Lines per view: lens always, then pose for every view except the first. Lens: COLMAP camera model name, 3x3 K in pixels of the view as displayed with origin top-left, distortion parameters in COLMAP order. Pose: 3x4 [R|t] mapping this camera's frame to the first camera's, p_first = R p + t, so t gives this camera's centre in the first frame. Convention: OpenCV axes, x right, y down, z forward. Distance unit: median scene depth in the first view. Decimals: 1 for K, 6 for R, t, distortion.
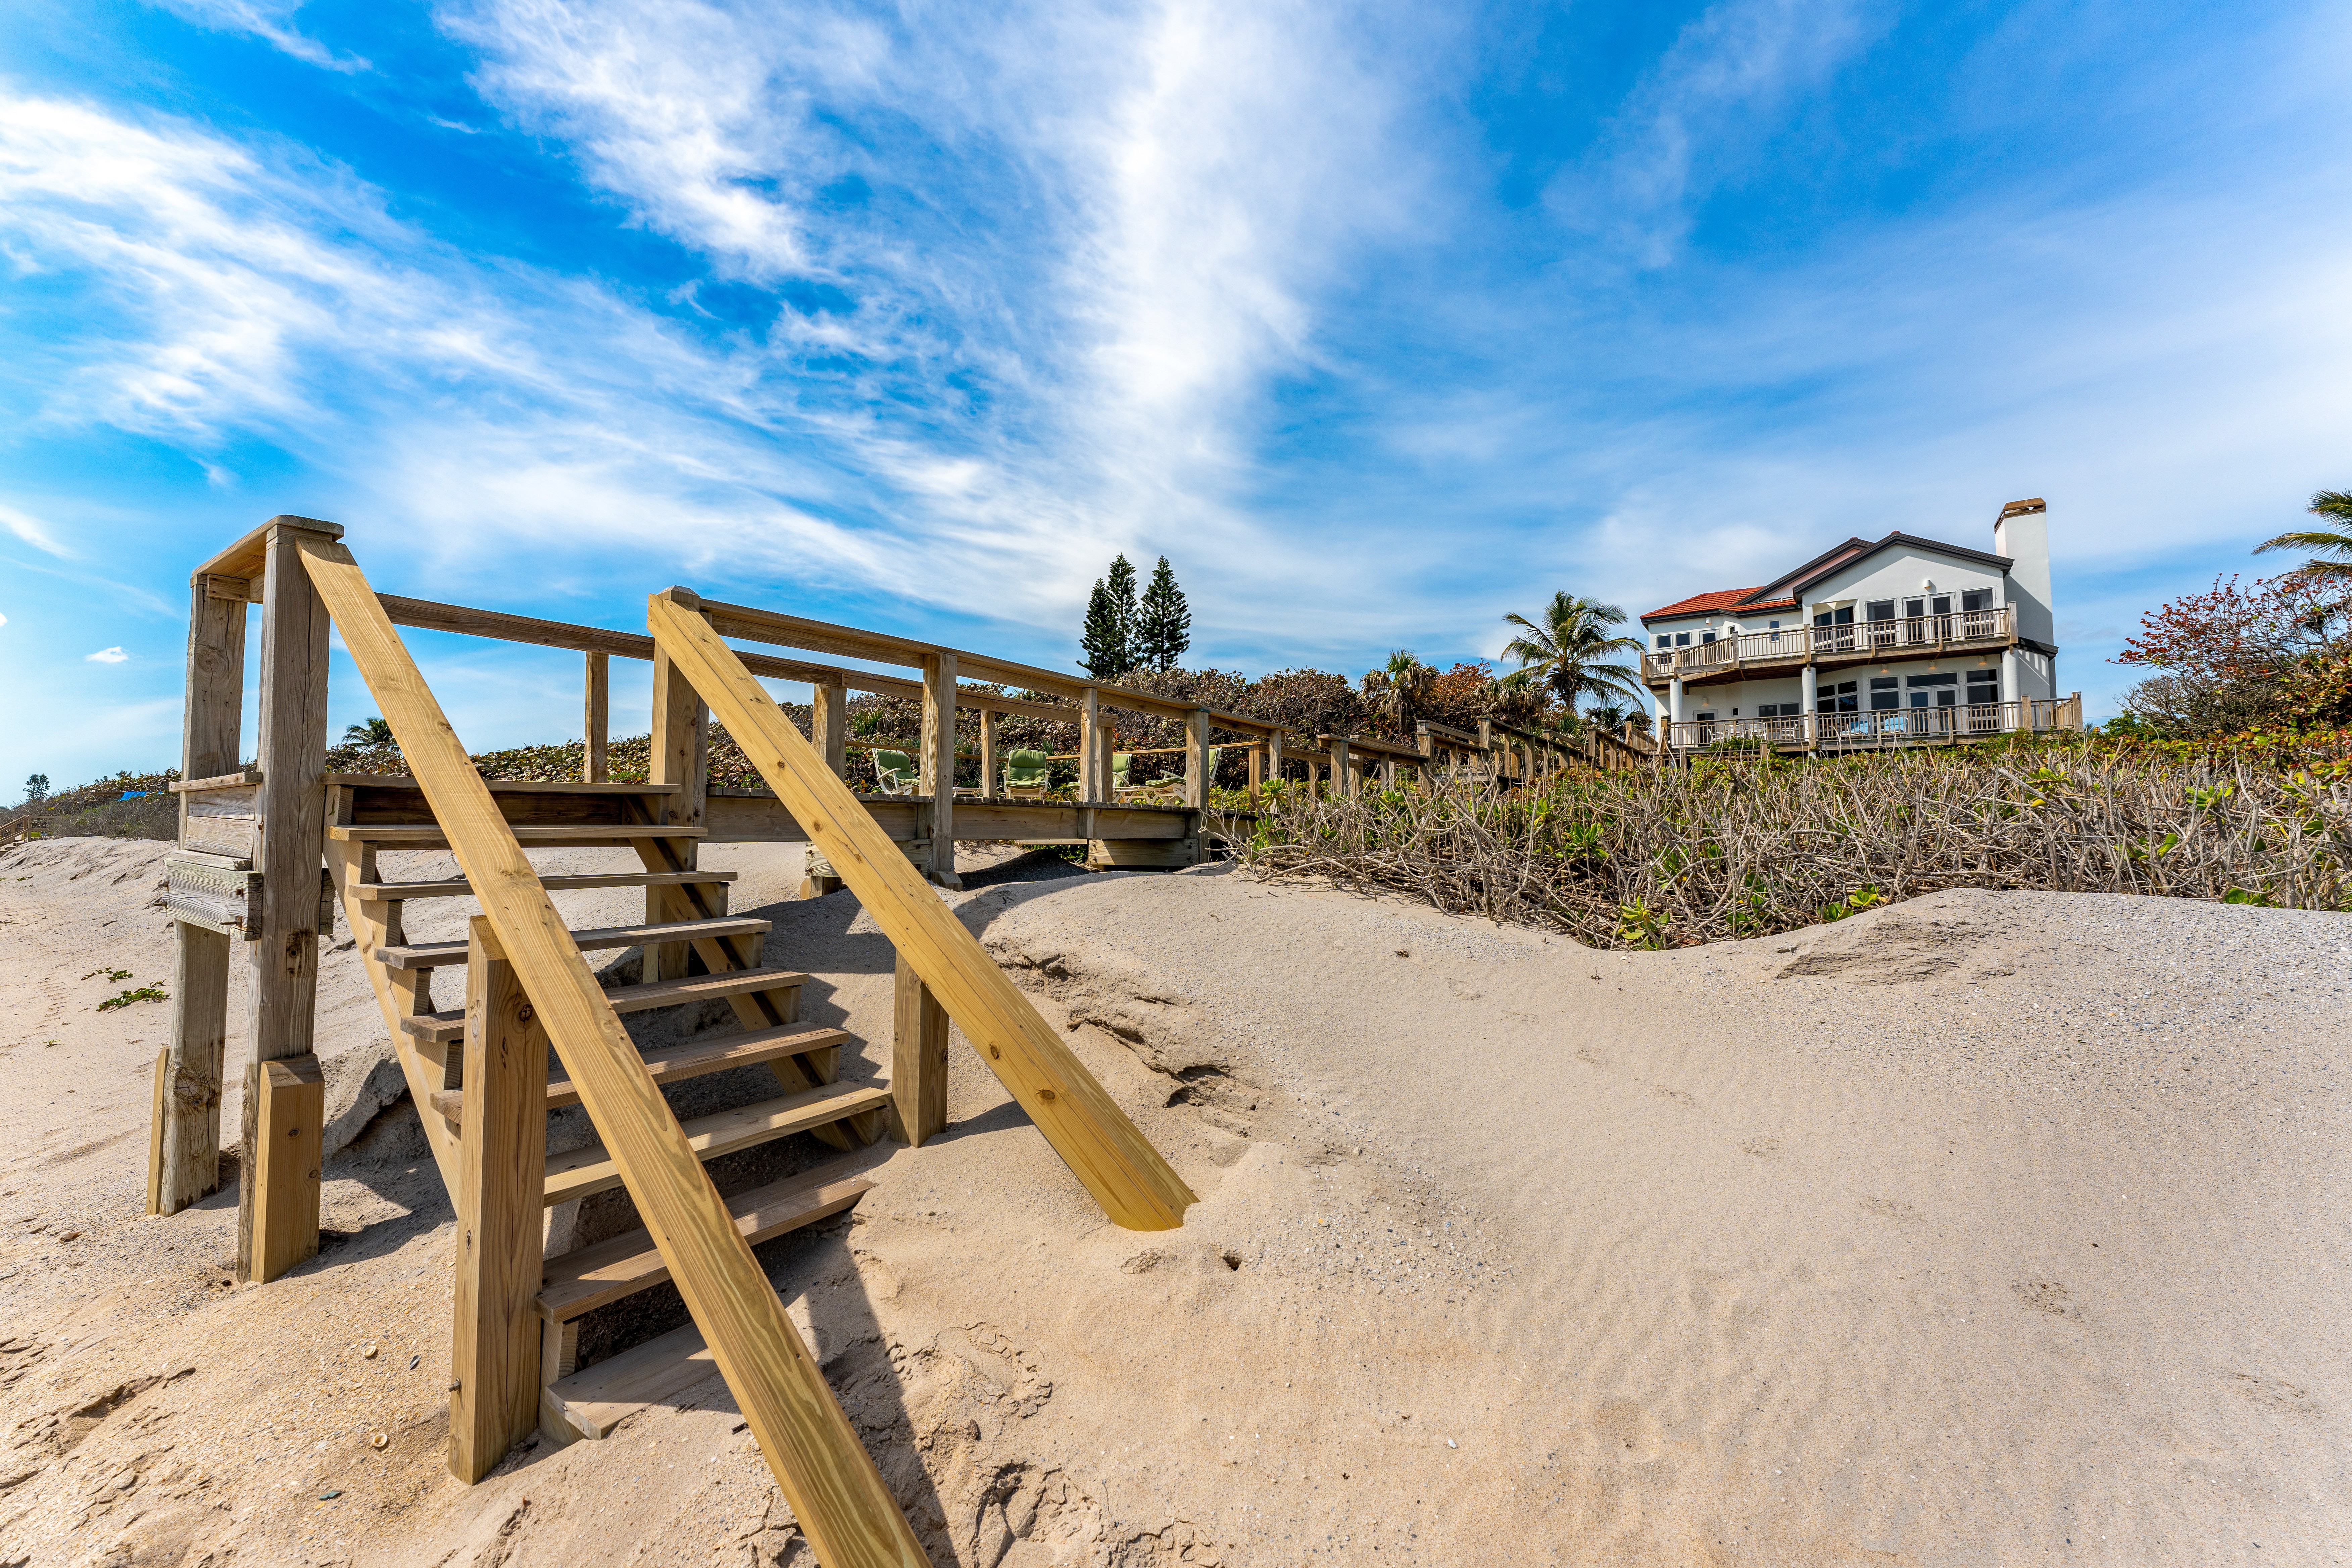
lens RADIAL K [[956.9, 0, 1164.9], [0, 956.9, 774.3], [0, 0, 1]] dist [0.010127, 0.000062]
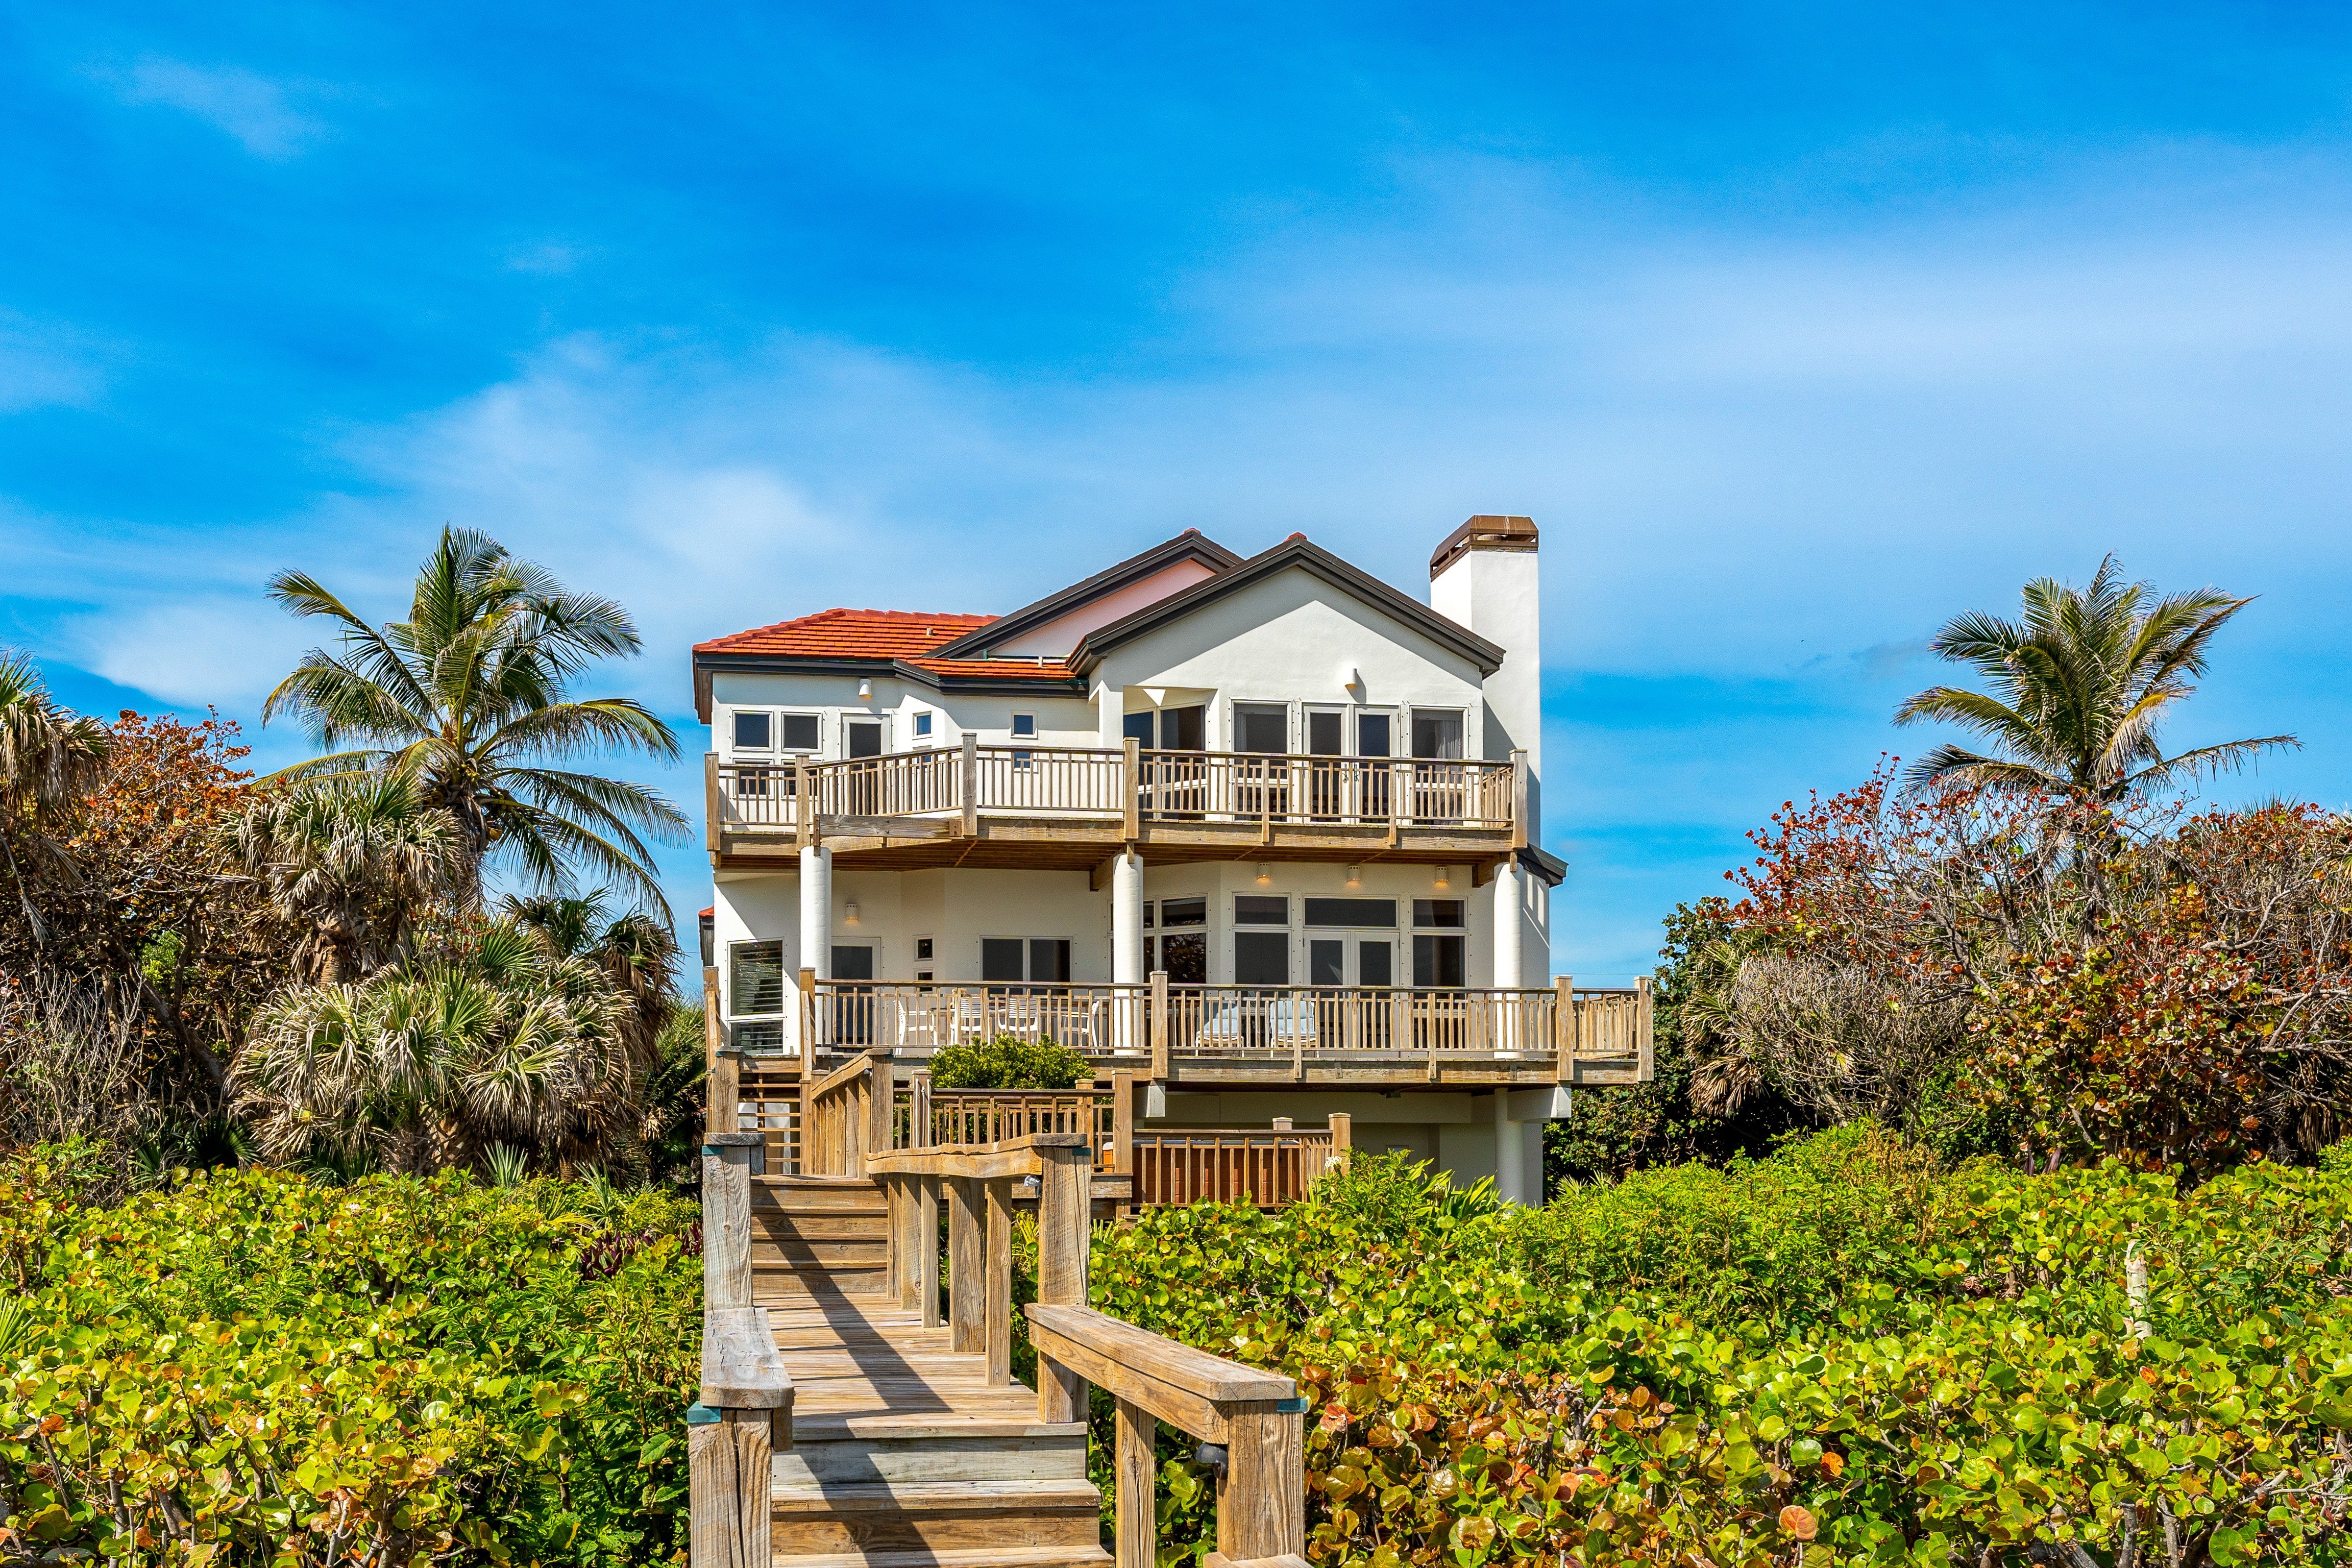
lens RADIAL K [[2420.3, 0, 1138.3], [0, 2420.3, 1156.3], [0, 0, 1]] dist [0.012523, 0.000000]
pose [[0.706142, -0.000267, 0.708070, -0.004611], [-0.047586, 0.997721, 0.047833, -0.034719], [-0.706469, -0.067471, 0.704521, 0.287323]]
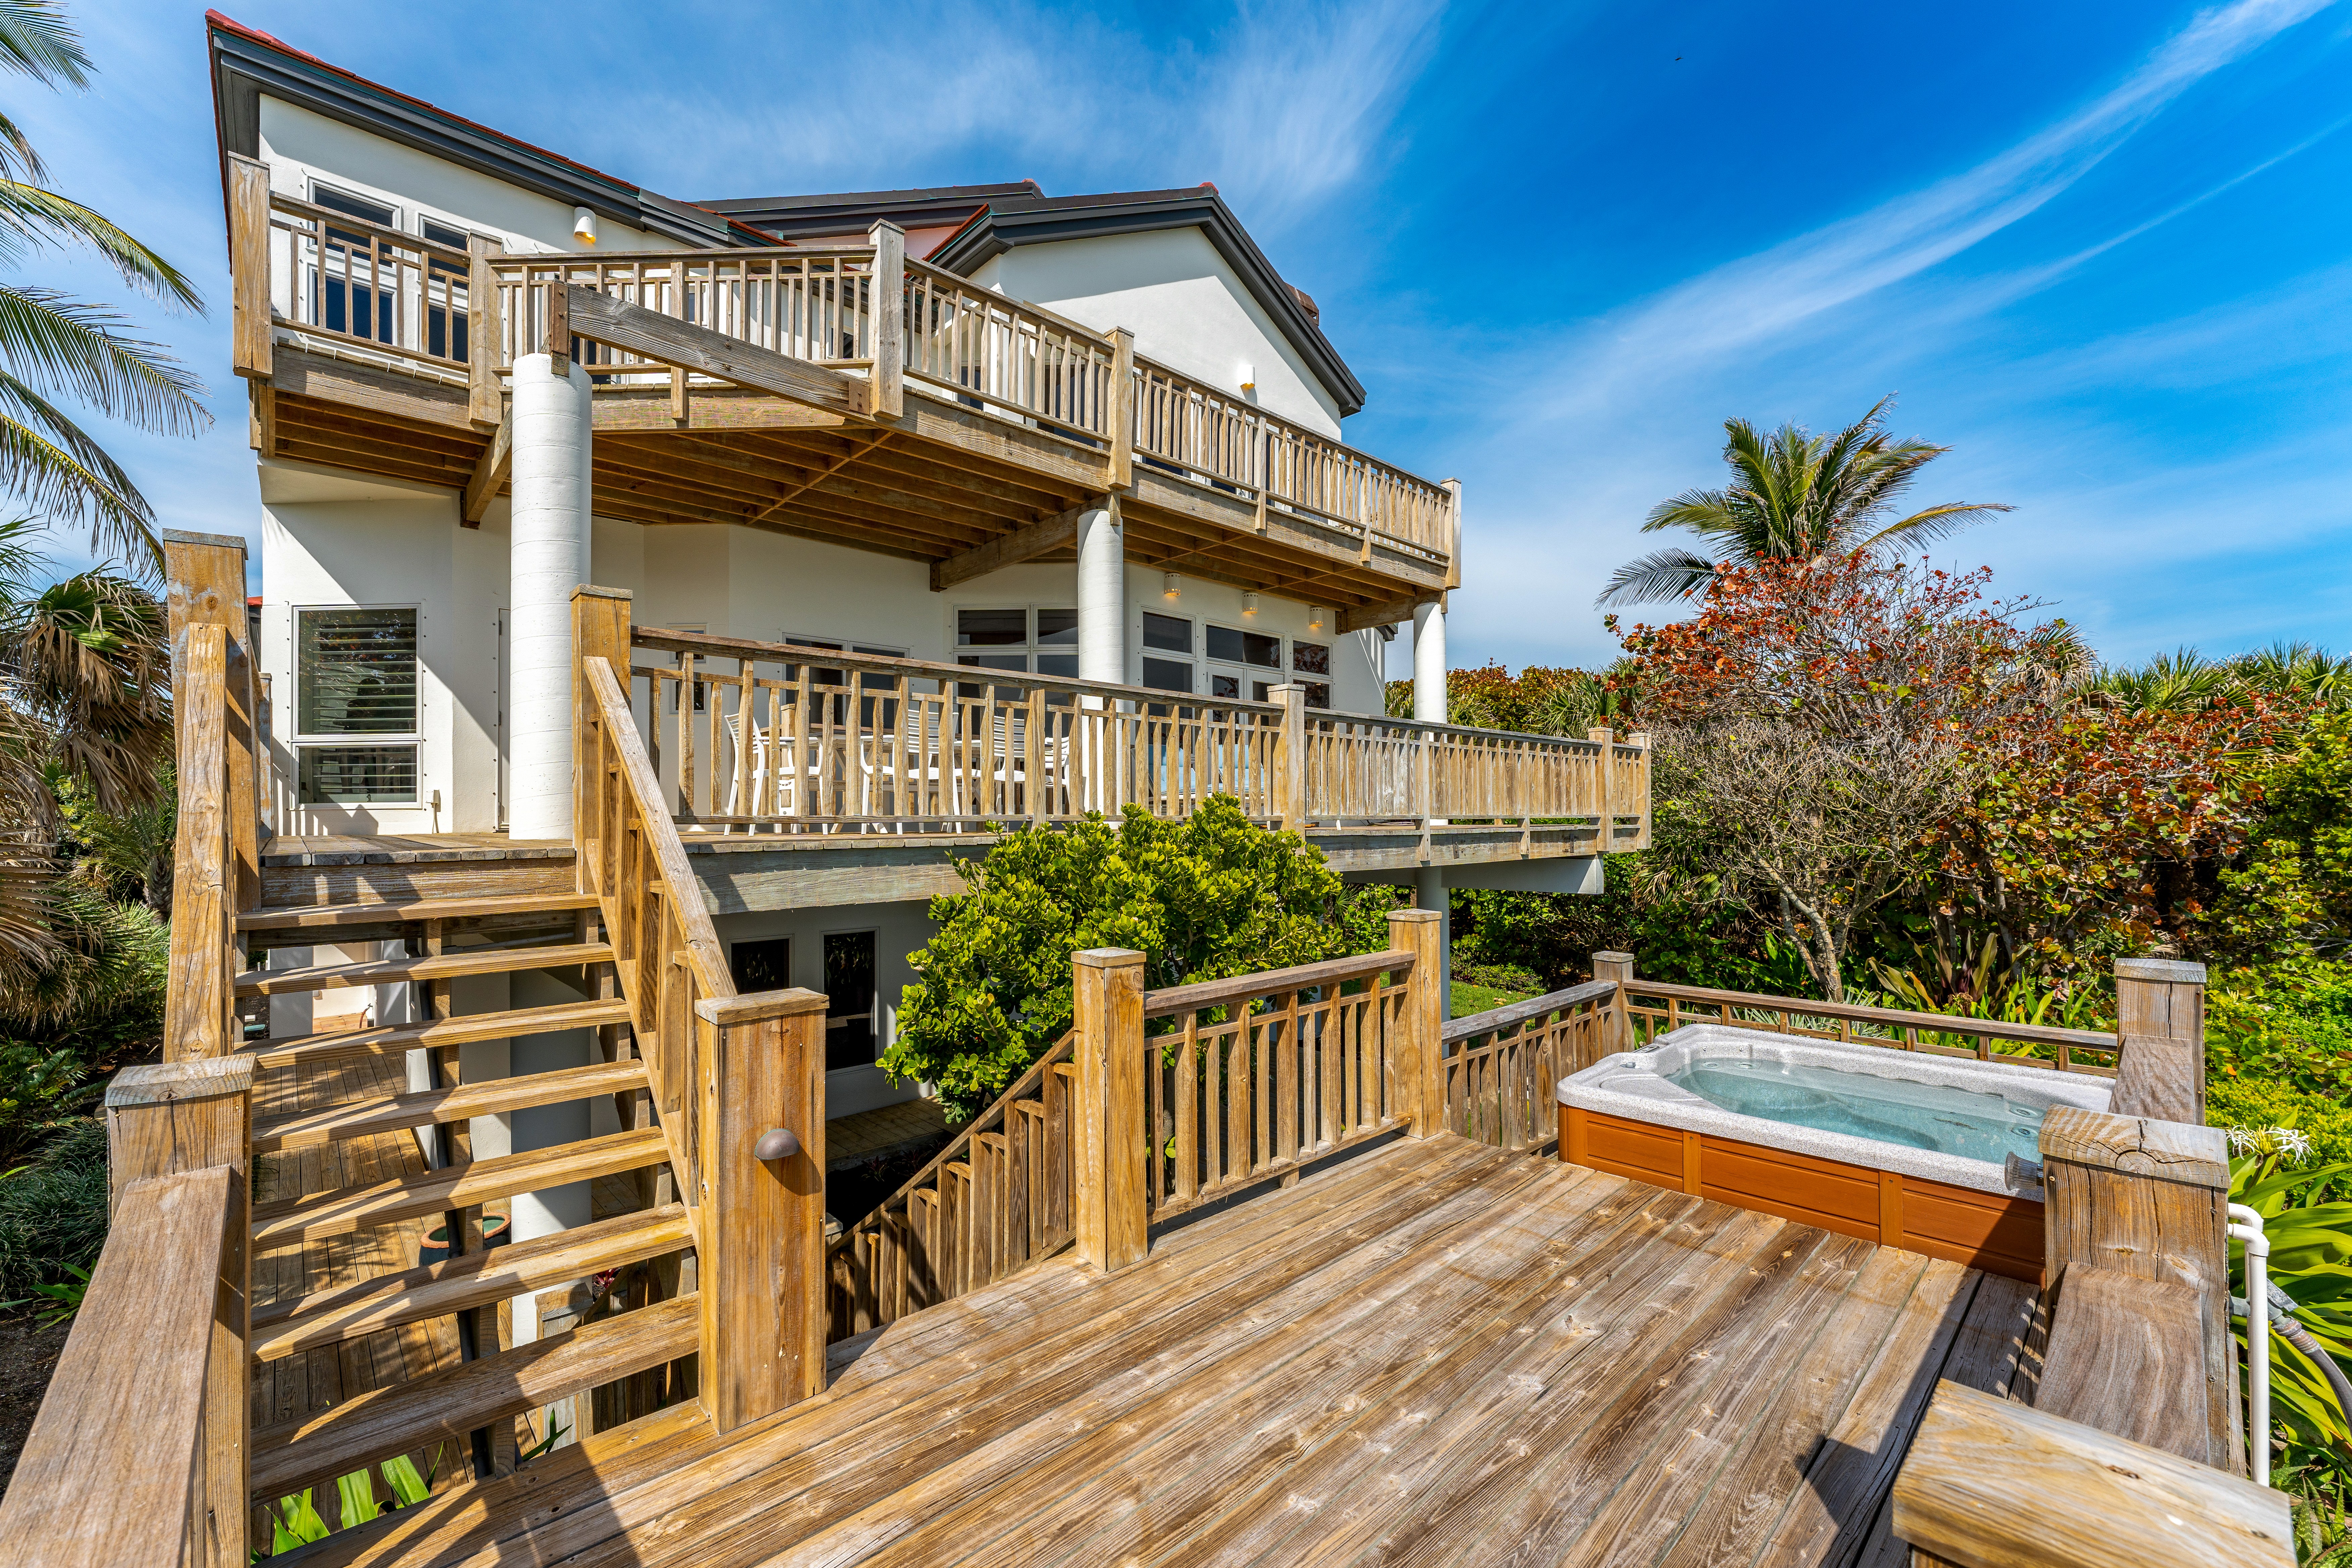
lens RADIAL K [[956.9, 0, 1140.4], [0, 956.9, 801.8], [0, 0, 1]] dist [0.010127, 0.000062]
pose [[0.225938, 0.016092, 0.974009, 0.391108], [-0.063893, 0.997955, -0.001667, -0.033323], [-0.972044, -0.061856, 0.226504, 0.844930]]
